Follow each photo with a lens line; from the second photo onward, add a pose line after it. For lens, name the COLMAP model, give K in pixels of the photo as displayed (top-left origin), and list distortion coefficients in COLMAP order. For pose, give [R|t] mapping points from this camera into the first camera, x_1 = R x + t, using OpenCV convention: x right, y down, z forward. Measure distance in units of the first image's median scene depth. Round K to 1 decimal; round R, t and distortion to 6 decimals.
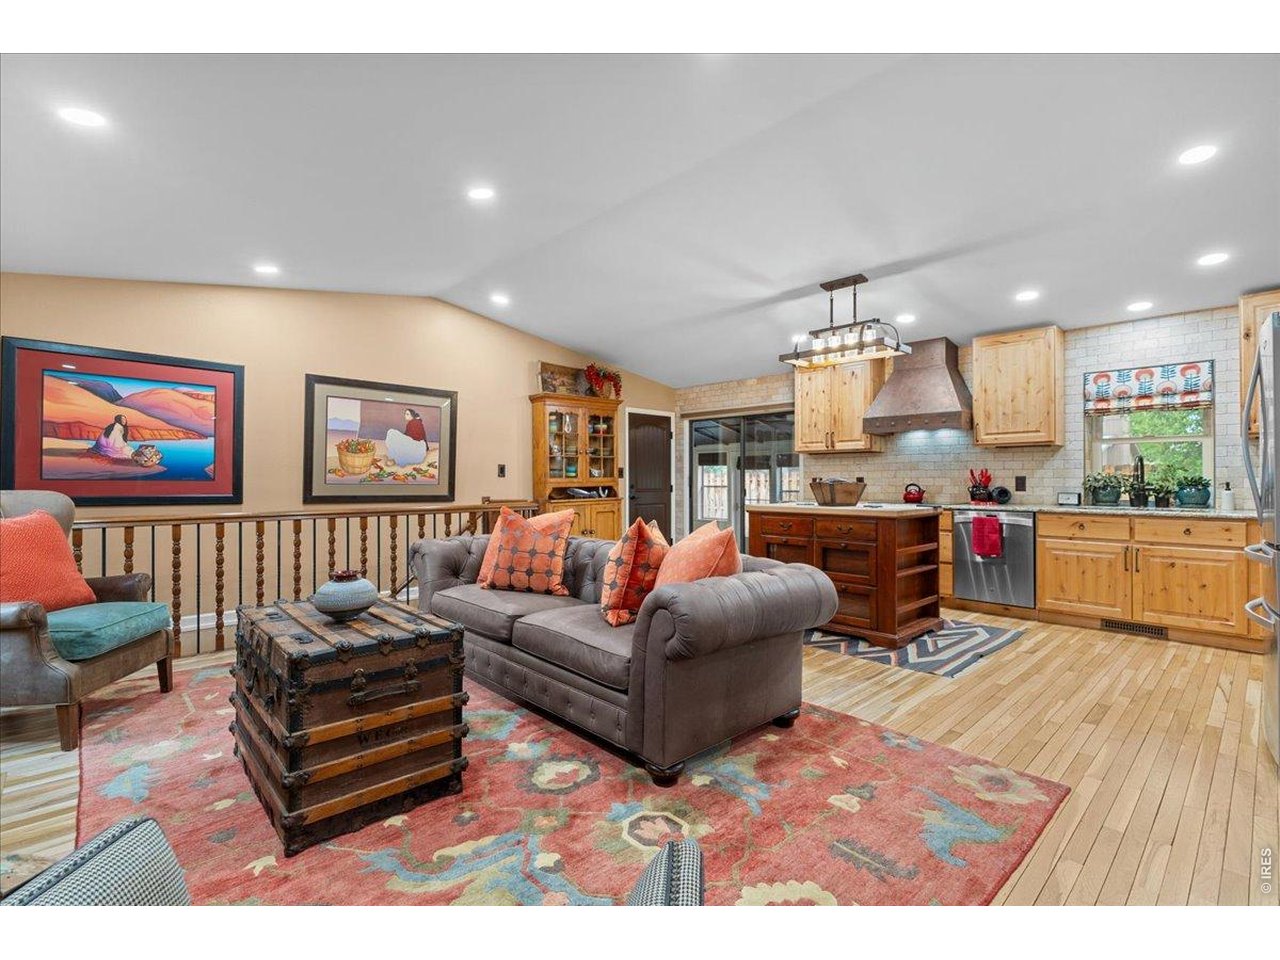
lens RADIAL K [[591.6, 0, 640.2], [0, 591.6, 477.1], [0, 0, 1]] dist [0.005429, 0.000447]
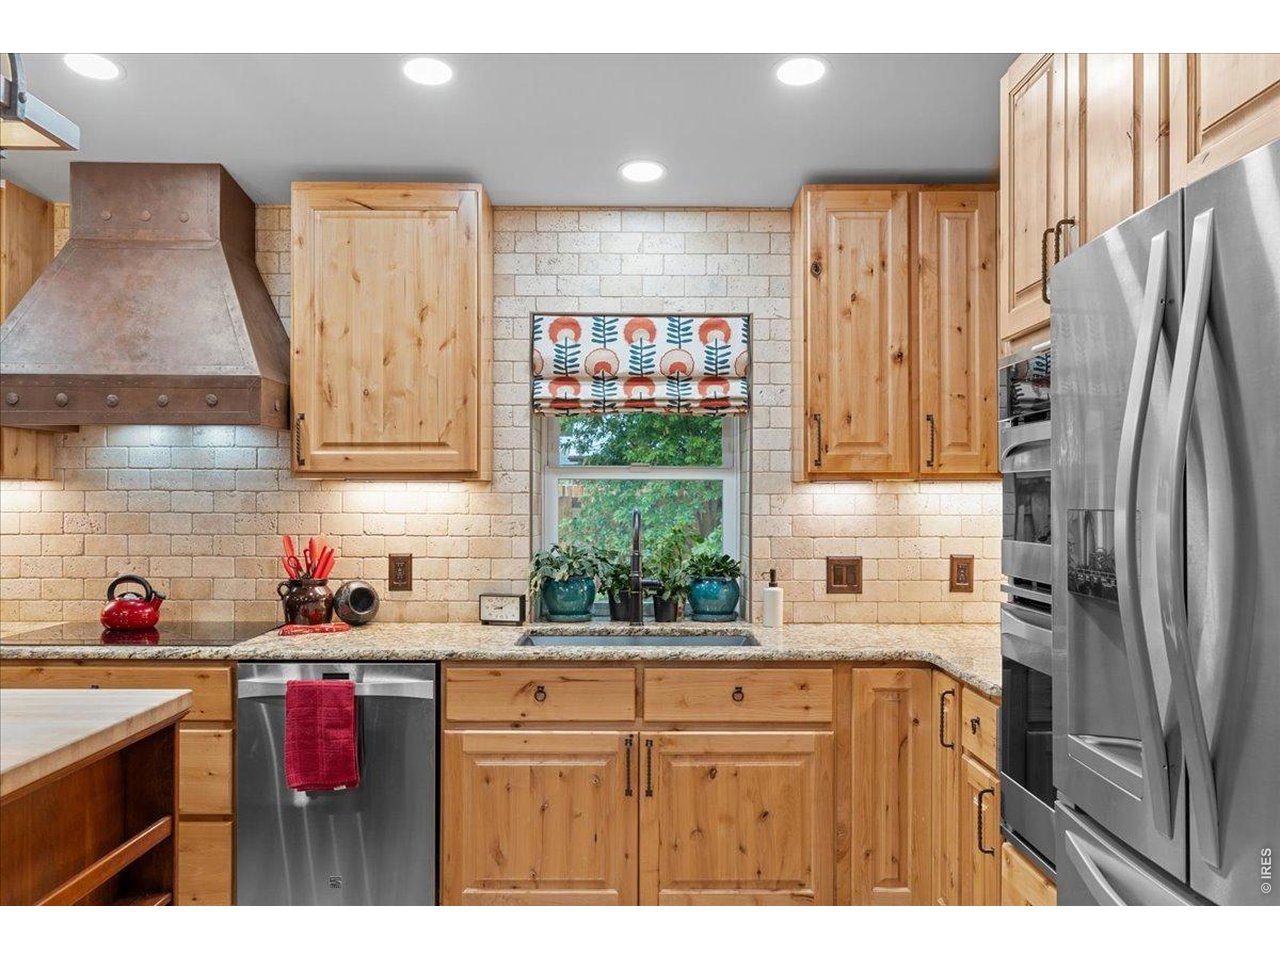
lens RADIAL K [[972.8, 0, 639.8], [0, 972.8, 481.4], [0, 0, 1]] dist [0.010910, 0.000946]
pose [[0.662886, 0.008080, 0.748677, 0.282337], [-0.003704, 0.999965, -0.007513, -0.049951], [-0.748711, 0.002207, 0.662893, 0.488328]]
